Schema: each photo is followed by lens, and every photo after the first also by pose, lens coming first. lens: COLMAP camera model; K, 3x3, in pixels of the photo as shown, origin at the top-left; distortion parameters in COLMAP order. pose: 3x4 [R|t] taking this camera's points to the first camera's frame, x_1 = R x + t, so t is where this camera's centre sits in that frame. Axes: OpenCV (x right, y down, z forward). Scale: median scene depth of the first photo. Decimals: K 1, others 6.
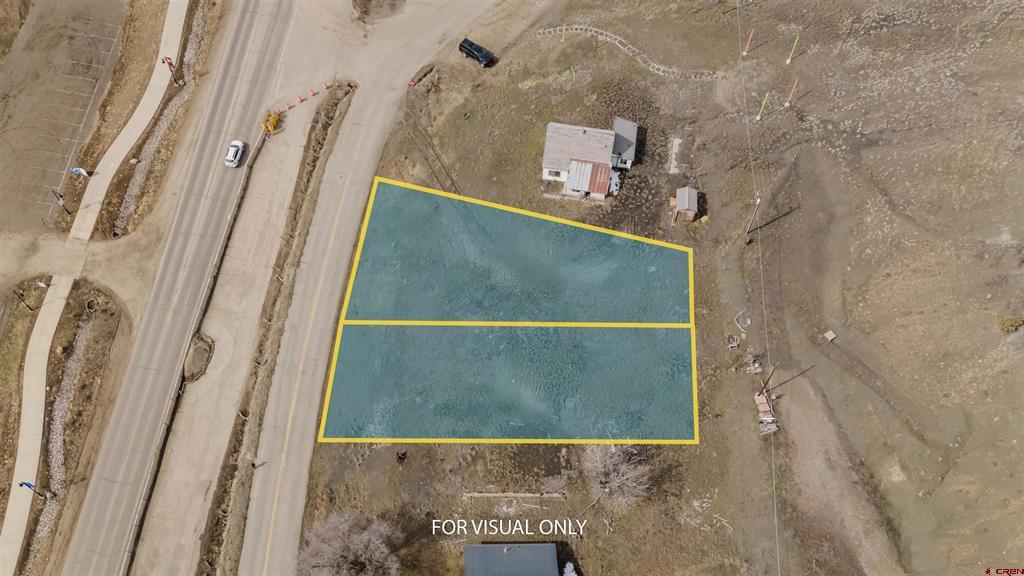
lens RADIAL K [[784.5, 0, 512.0], [0, 784.5, 288.0], [0, 0, 1]] dist [0.107118, -0.128541]
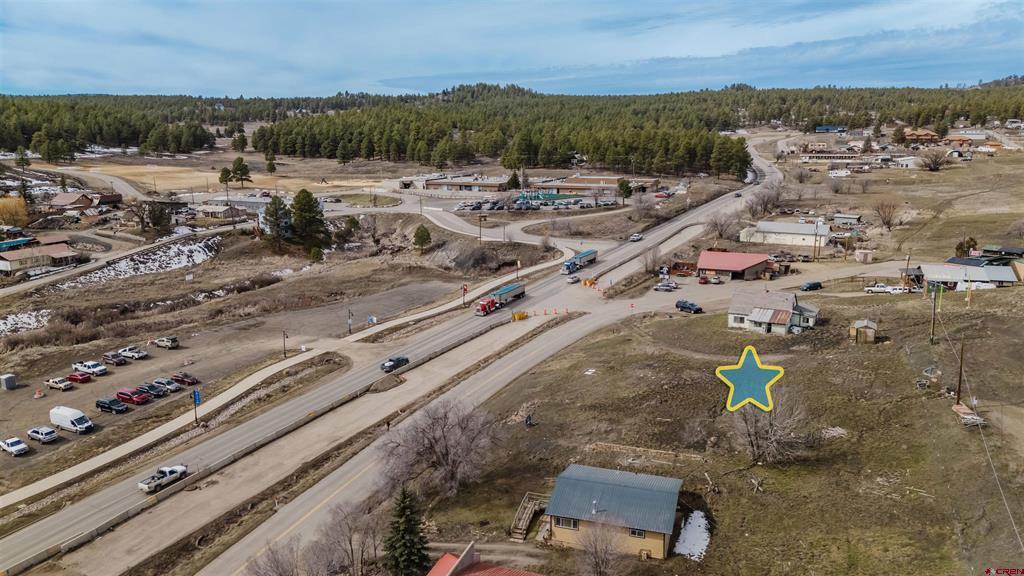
lens RADIAL K [[784.5, 0, 512.0], [0, 784.5, 288.0], [0, 0, 1]] dist [0.107118, -0.128541]
pose [[0.931265, 0.063678, -0.358734, 0.157537], [-0.349321, 0.435845, -0.829466, 0.906039], [0.103534, 0.897766, 0.428131, 0.441958]]
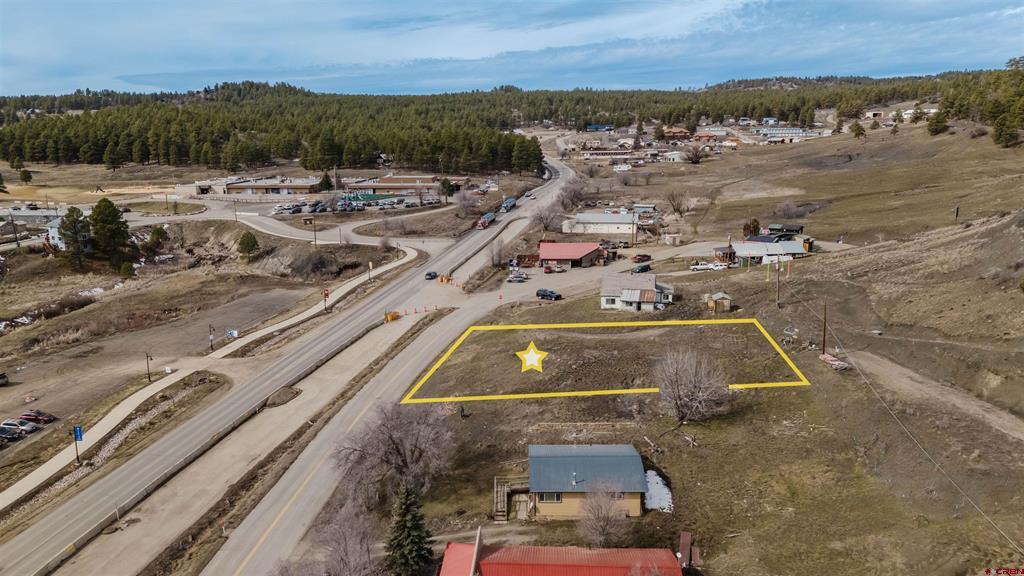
lens RADIAL K [[784.5, 0, 512.0], [0, 784.5, 288.0], [0, 0, 1]] dist [0.107118, -0.128541]
pose [[0.997573, -0.007088, -0.069261, -0.015841], [-0.058620, 0.451196, -0.890497, 0.976196], [0.037562, 0.892396, 0.449686, 0.419345]]
